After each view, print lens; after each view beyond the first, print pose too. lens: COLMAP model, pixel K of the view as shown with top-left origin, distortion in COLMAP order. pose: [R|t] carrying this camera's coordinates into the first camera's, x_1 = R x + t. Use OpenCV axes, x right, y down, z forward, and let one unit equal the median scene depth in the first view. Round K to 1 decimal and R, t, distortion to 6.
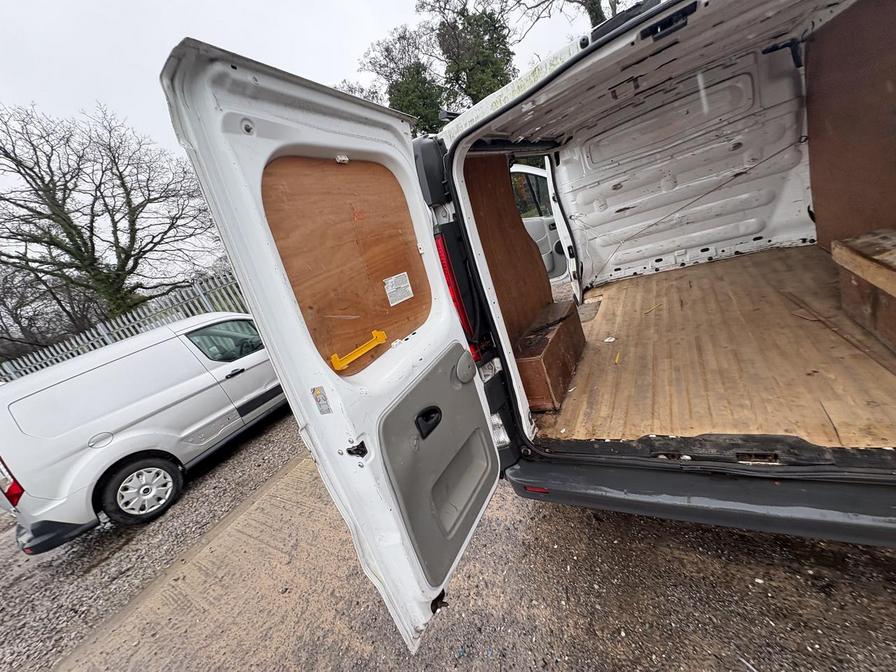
lens RADIAL K [[353.6, 0, 446.9], [0, 353.6, 335.7], [0, 0, 1]] dist [-0.000394, -0.000169]
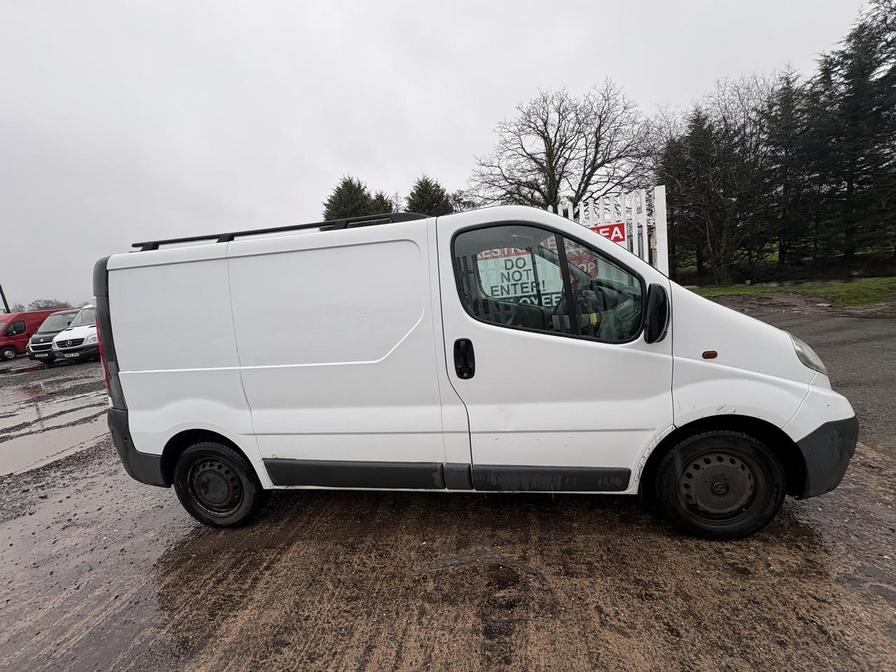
lens RADIAL K [[356.6, 0, 448.2], [0, 356.6, 334.5], [0, 0, 1]] dist [0.002243, -0.000271]
pose [[0.358136, 0.446903, -0.819766, 0.201945], [-0.324144, 0.882907, 0.339714, -0.101610], [0.875597, 0.144058, 0.461062, 0.072511]]
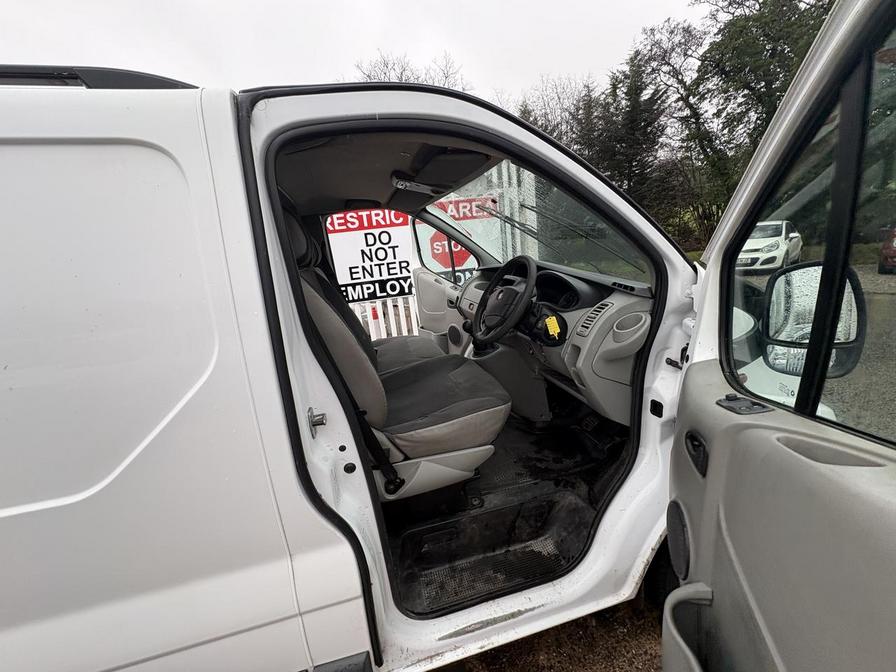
lens RADIAL K [[356.6, 0, 448.2], [0, 356.6, 334.5], [0, 0, 1]] dist [0.002243, -0.000271]
pose [[0.675715, 0.451499, -0.582716, 0.154314], [-0.381358, 0.890590, 0.247823, -0.091263], [0.630853, 0.054765, 0.773968, 0.096753]]
